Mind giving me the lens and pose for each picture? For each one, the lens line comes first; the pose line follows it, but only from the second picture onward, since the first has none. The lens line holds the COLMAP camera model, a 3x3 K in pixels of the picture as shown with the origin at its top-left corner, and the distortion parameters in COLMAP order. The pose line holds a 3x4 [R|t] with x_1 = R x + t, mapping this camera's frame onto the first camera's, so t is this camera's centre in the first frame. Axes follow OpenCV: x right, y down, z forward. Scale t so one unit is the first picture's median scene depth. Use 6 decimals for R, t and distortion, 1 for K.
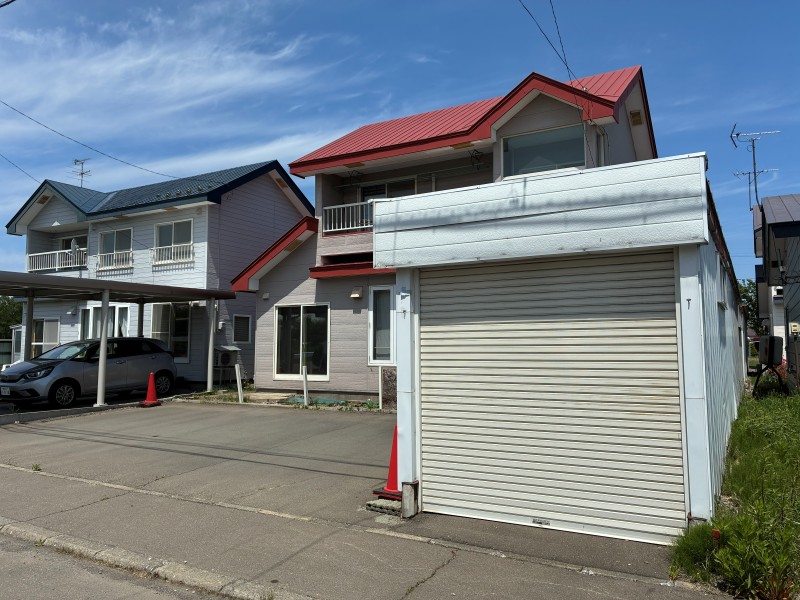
lens RADIAL K [[607.9, 0, 404.1], [0, 607.9, 296.5], [0, 0, 1]] dist [0.029618, -0.024996]
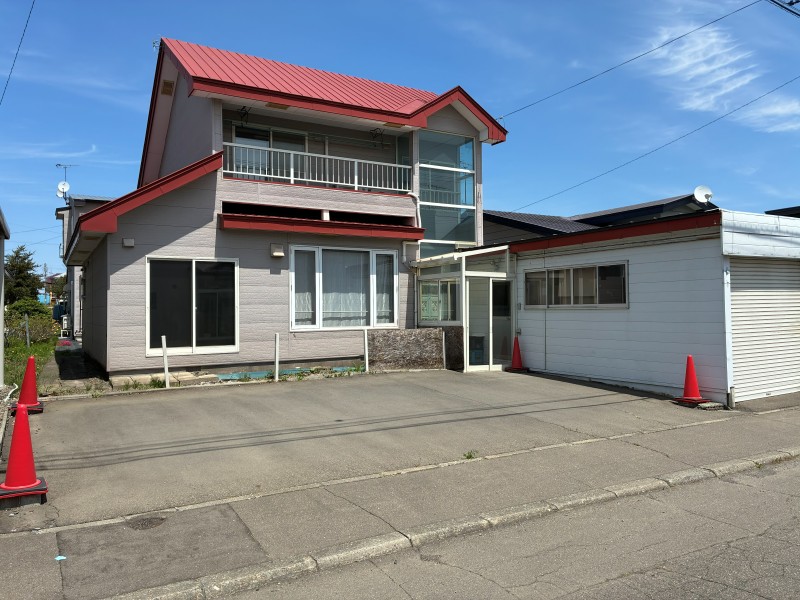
lens RADIAL K [[607.9, 0, 402.3], [0, 607.9, 298.3], [0, 0, 1]] dist [0.029618, -0.024996]
pose [[0.499202, 0.012644, 0.866393, -0.857127], [-0.058585, 0.998098, 0.019190, 0.039873], [-0.864503, -0.060337, 0.498993, 0.438985]]
